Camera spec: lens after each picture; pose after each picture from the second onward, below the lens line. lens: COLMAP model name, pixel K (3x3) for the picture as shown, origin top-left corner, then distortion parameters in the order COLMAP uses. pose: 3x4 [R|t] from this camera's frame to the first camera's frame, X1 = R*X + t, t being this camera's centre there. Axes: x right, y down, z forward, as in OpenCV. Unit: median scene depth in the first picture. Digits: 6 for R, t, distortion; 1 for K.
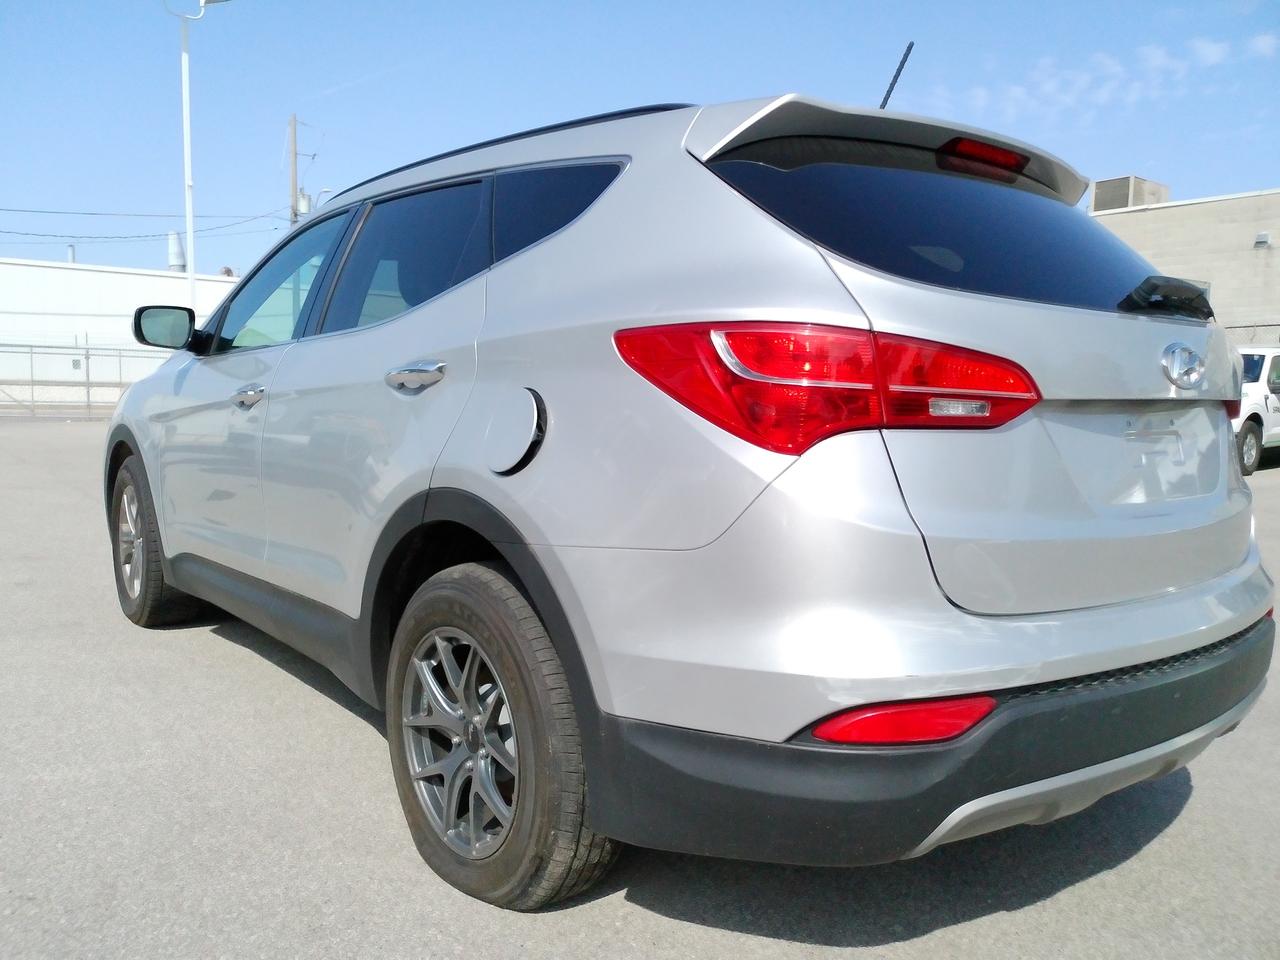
lens RADIAL K [[992.4, 0, 614.5], [0, 992.4, 485.1], [0, 0, 1]] dist [0.025787, -0.020926]
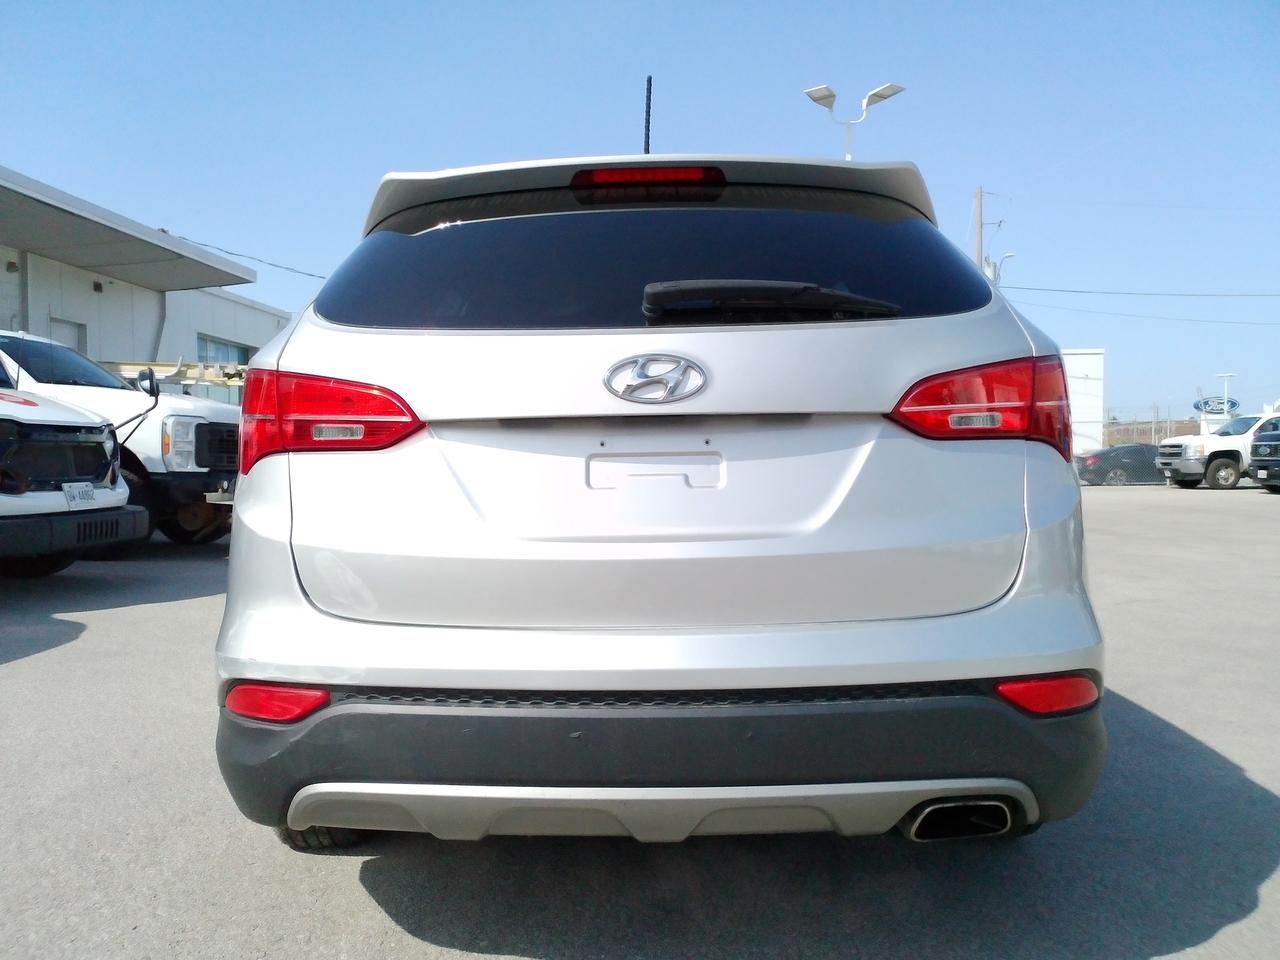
lens RADIAL K [[992.4, 0, 614.5], [0, 992.4, 485.1], [0, 0, 1]] dist [0.025787, -0.020926]
pose [[0.766540, -0.009199, -0.642131, 1.264195], [-0.035686, 0.997742, -0.056894, 0.034326], [0.641205, 0.066526, 0.764481, 0.328995]]
